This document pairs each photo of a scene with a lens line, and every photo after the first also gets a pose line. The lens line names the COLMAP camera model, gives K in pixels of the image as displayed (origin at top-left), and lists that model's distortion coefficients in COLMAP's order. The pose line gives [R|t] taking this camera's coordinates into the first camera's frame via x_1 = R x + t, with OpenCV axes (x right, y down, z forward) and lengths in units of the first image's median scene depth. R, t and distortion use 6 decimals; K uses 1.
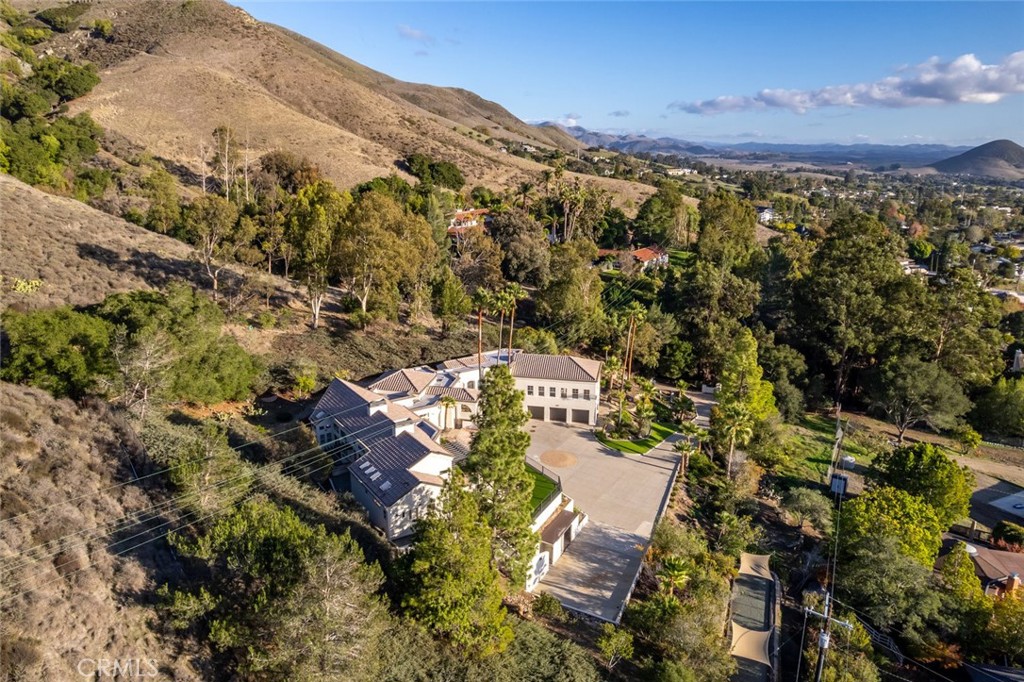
lens RADIAL K [[687.0, 0, 512.0], [0, 687.0, 341.0], [0, 0, 1]] dist [-0.096873, 0.085696]
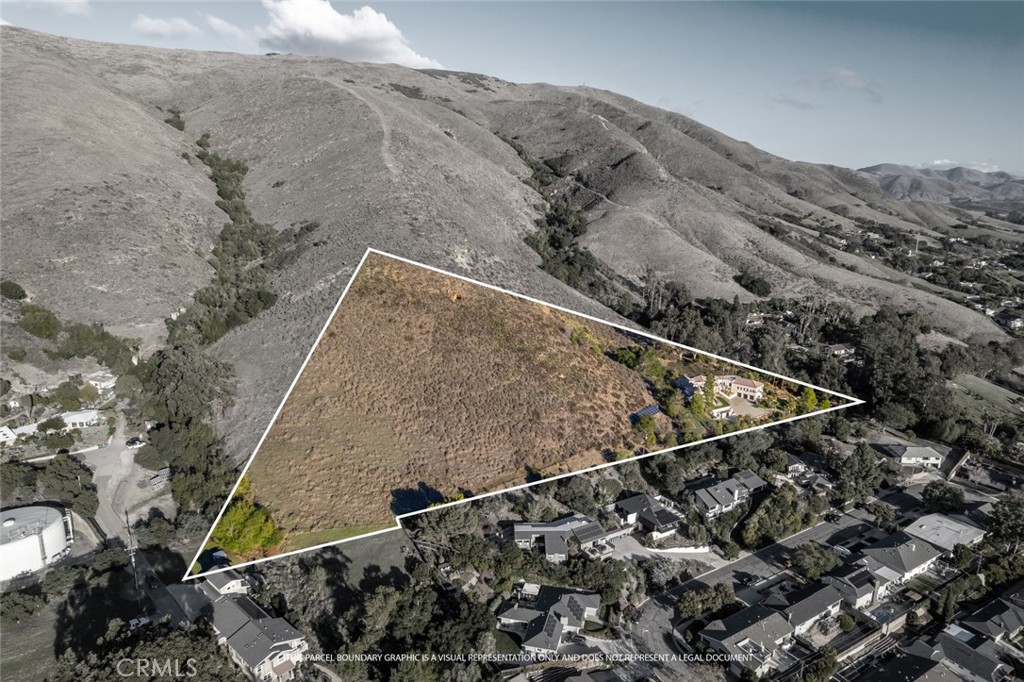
lens RADIAL K [[687.0, 0, 512.0], [0, 687.0, 341.0], [0, 0, 1]] dist [-0.096873, 0.085696]
pose [[0.859834, 0.119689, -0.496347, 0.277496], [-0.144847, 0.989377, -0.012344, 0.018086], [0.489596, 0.082508, 0.868037, -0.982254]]
